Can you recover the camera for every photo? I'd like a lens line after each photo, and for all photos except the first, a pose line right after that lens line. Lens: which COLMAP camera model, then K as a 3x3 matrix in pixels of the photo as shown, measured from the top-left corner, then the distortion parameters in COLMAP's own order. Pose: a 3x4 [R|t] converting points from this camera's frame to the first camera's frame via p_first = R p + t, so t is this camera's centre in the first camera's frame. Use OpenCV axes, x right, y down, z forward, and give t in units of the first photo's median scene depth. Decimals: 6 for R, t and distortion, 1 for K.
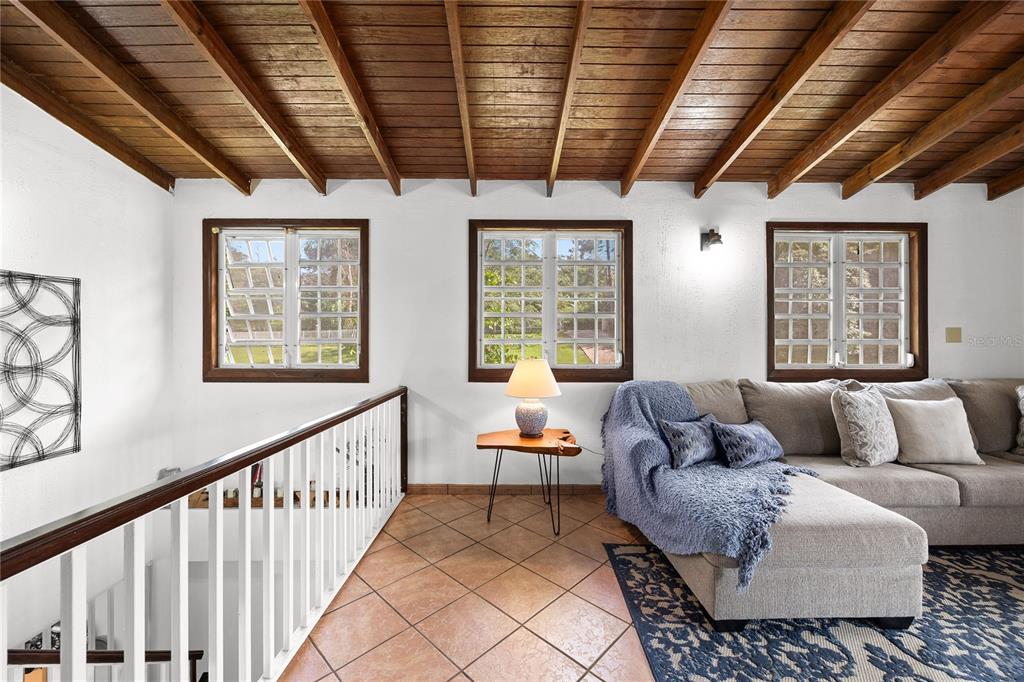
lens RADIAL K [[435.5, 0, 510.6], [0, 435.5, 330.6], [0, 0, 1]] dist [-0.000945, -0.000340]
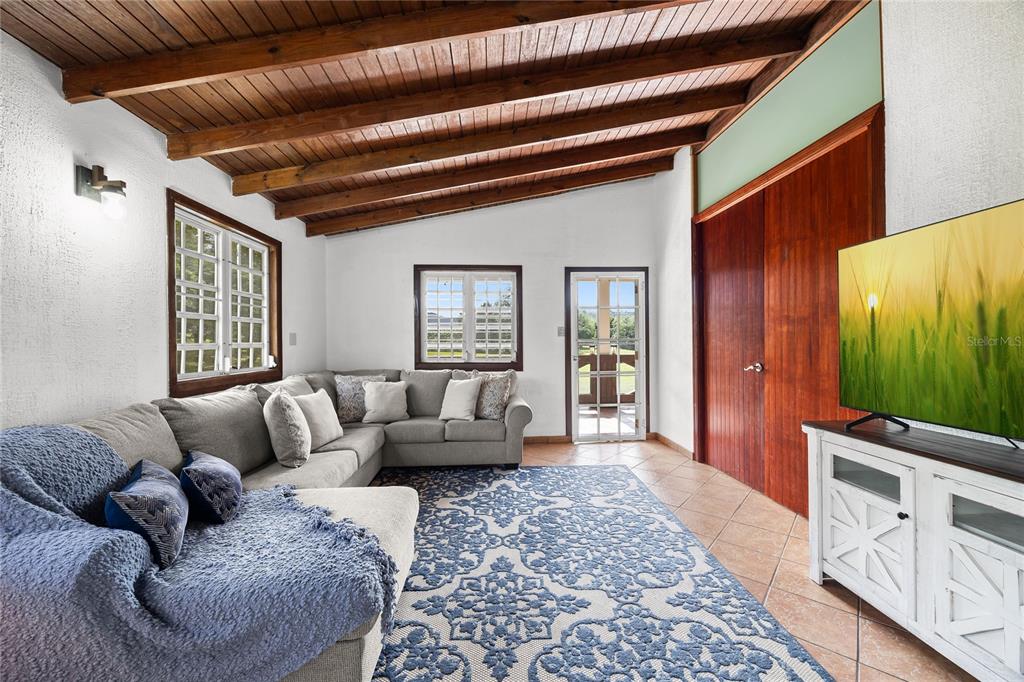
lens RADIAL K [[403.7, 0, 514.6], [0, 403.7, 333.0], [0, 0, 1]] dist [-0.001080, -0.000124]
pose [[-0.075875, 0.021698, 0.996881, -0.152758], [-0.002887, 0.999754, -0.021980, 0.015622], [-0.997113, -0.004546, -0.075794, 0.459598]]
